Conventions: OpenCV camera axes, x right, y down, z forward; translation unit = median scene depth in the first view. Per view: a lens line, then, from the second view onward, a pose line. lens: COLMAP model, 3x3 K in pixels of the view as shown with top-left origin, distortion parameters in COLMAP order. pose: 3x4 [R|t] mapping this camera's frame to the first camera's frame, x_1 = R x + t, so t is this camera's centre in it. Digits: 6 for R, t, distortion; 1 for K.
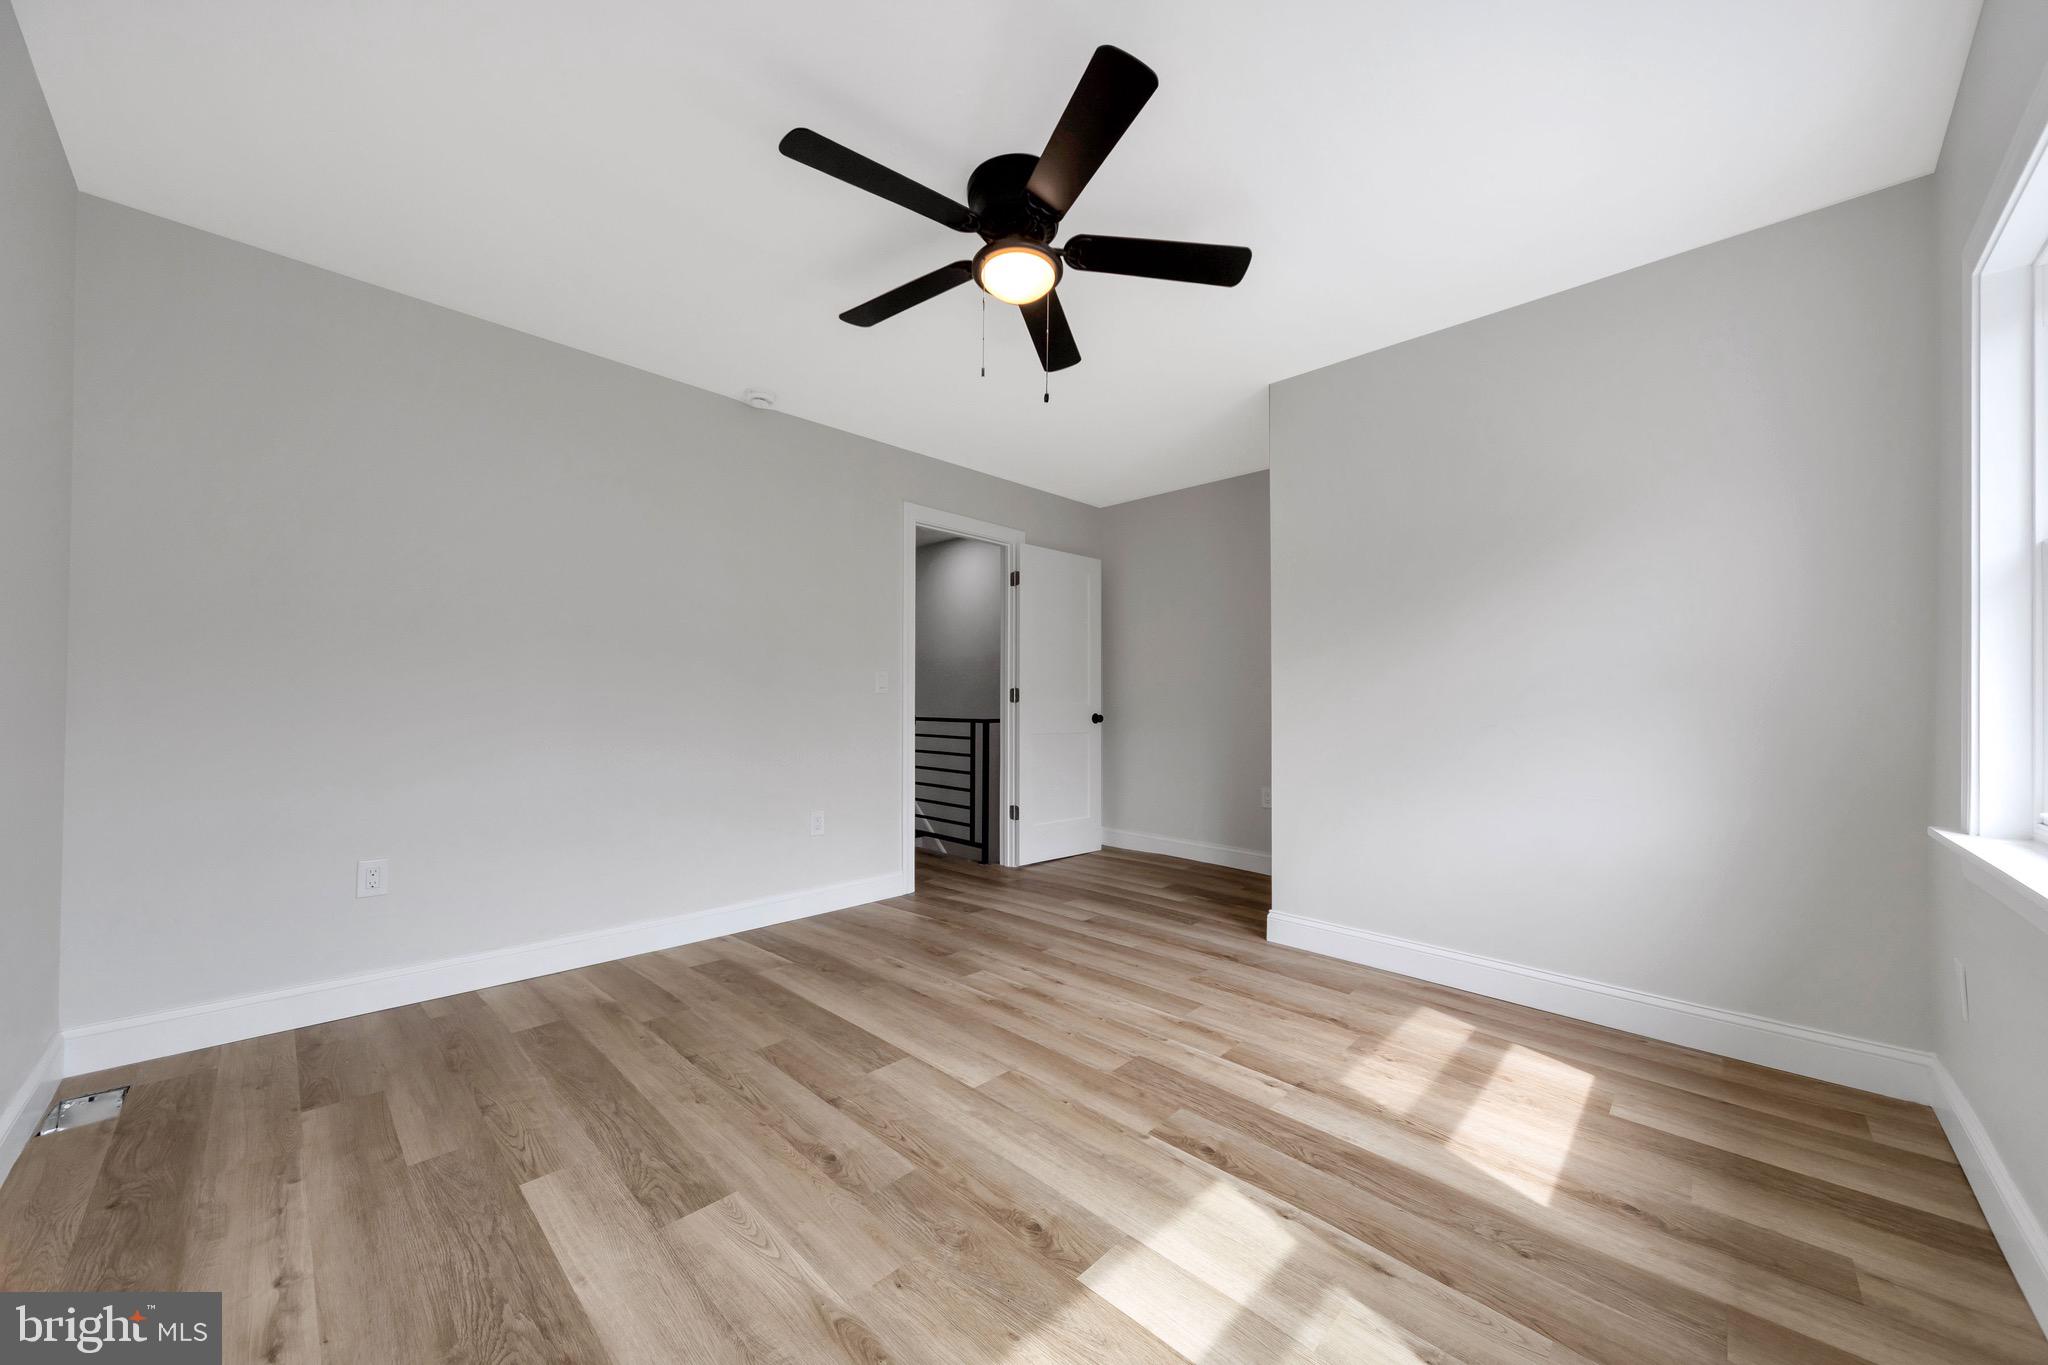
lens RADIAL K [[737.4, 0, 1017.8], [0, 737.4, 703.9], [0, 0, 1]] dist [0.000146, 0.000026]
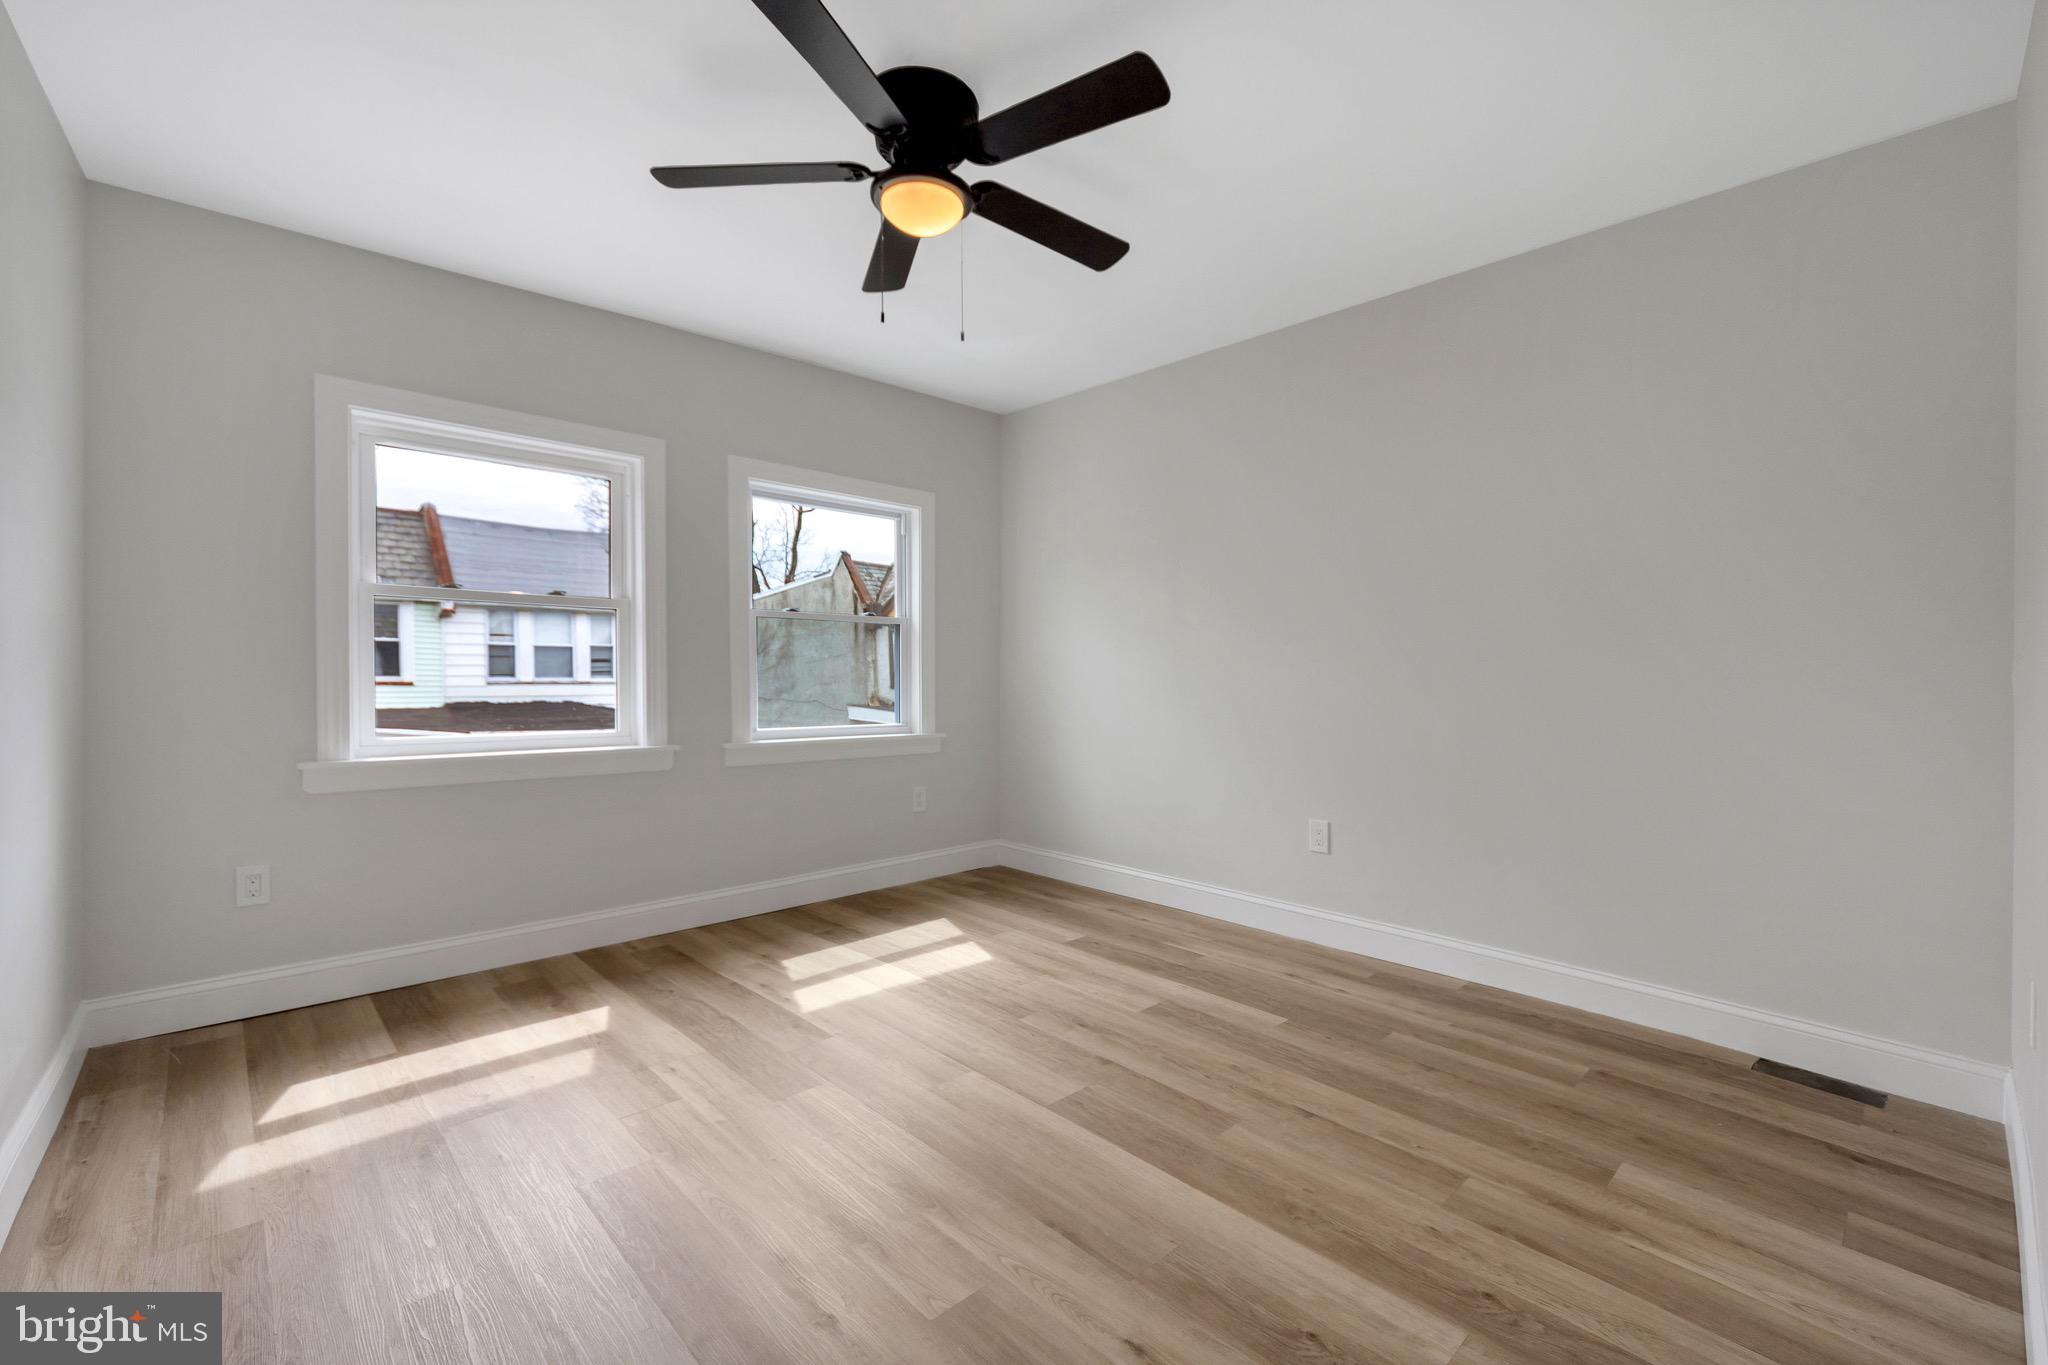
lens RADIAL K [[854.3, 0, 1024.0], [0, 854.3, 682.5], [0, 0, 1]] dist [0.001801, 0.000182]
pose [[-0.999140, -0.010680, 0.040071, -0.149586], [-0.010618, 0.999942, 0.001759, -0.005655], [-0.040088, 0.001332, -0.999195, 1.898753]]
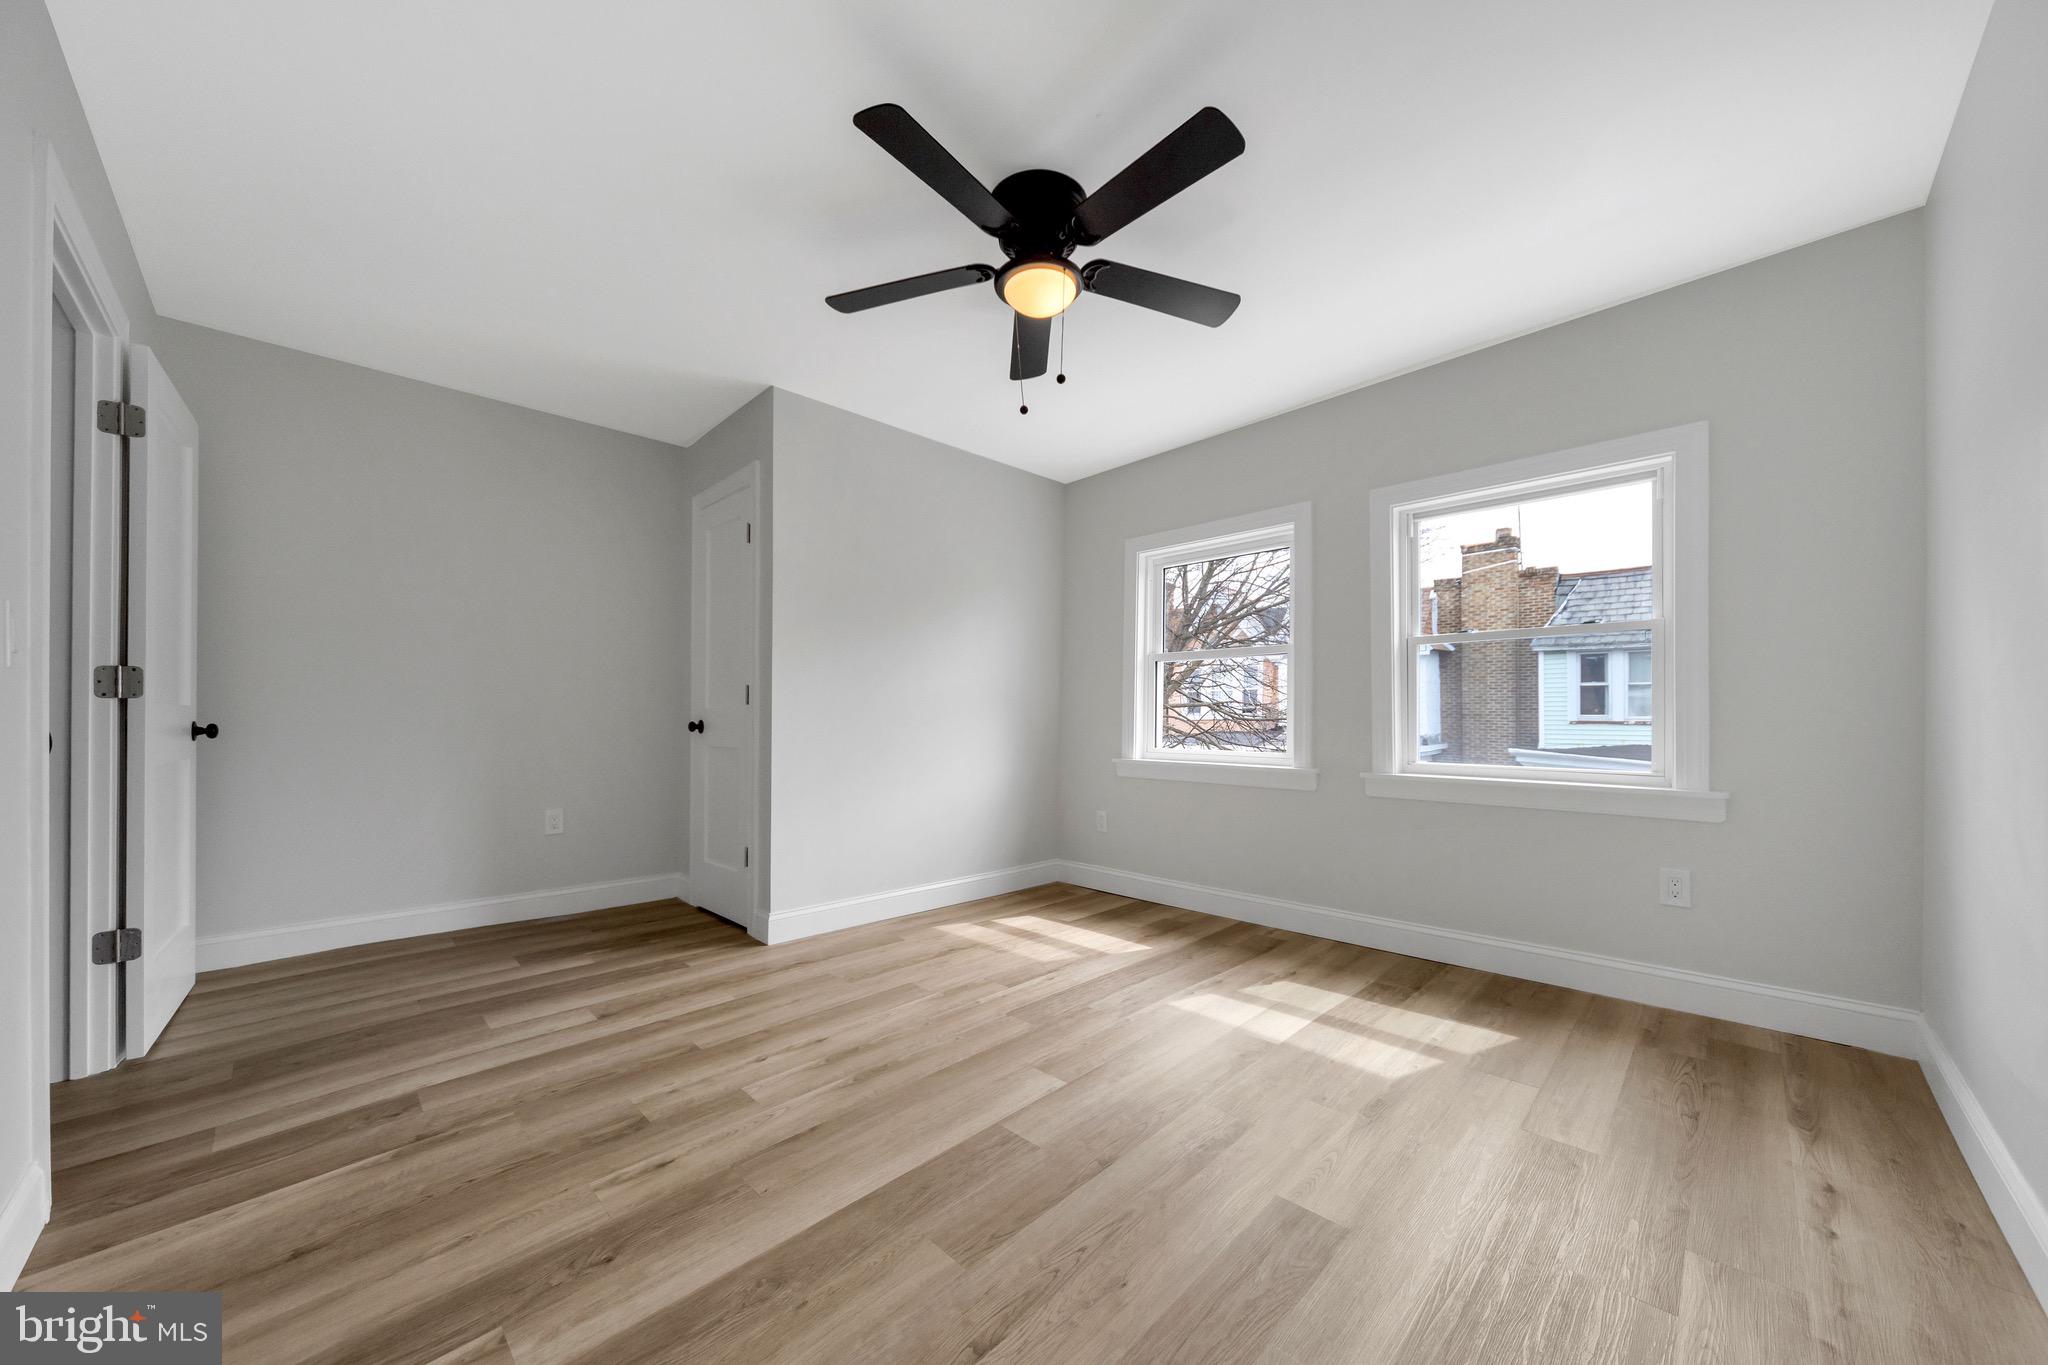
lens RADIAL K [[726.9, 0, 1048.9], [0, 726.9, 714.8], [0, 0, 1]] dist [-0.001308, -0.000056]
pose [[-0.015692, -0.004746, 0.999866, -0.947161], [-0.006424, 0.999969, 0.004645, 0.001045], [-0.999856, -0.006350, -0.015722, 0.922217]]
